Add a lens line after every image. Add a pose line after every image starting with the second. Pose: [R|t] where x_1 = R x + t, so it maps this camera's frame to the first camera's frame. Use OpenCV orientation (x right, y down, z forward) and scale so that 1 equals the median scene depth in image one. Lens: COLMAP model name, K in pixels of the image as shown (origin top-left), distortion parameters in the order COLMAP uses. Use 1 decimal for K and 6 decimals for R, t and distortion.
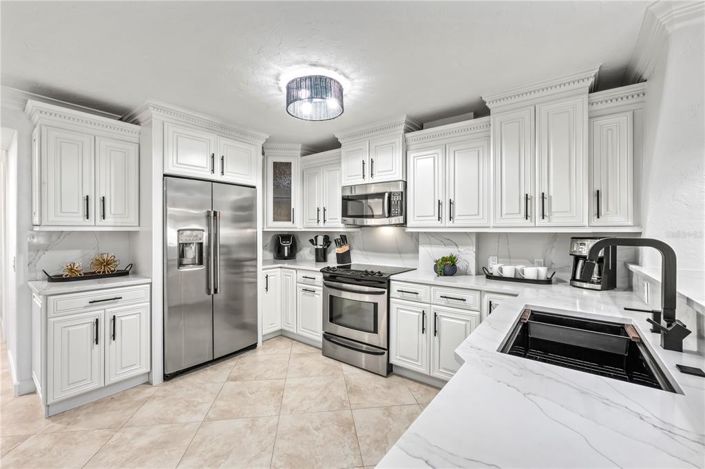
lens RADIAL K [[287.4, 0, 351.3], [0, 287.4, 232.6], [0, 0, 1]] dist [0.000395, 0.000400]
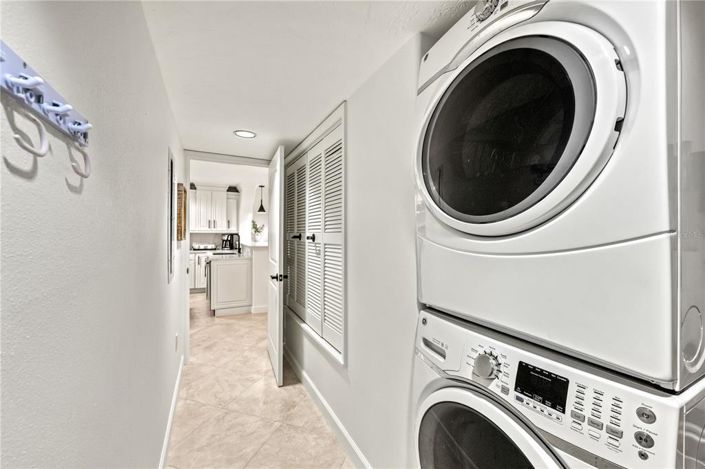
lens RADIAL K [[287.4, 0, 351.9], [0, 287.4, 231.8], [0, 0, 1]] dist [0.000395, 0.000400]
pose [[0.430472, -0.001357, 0.902603, -1.470082], [0.001095, 0.999999, 0.000982, -0.012160], [-0.902603, 0.000565, 0.430473, -1.649711]]
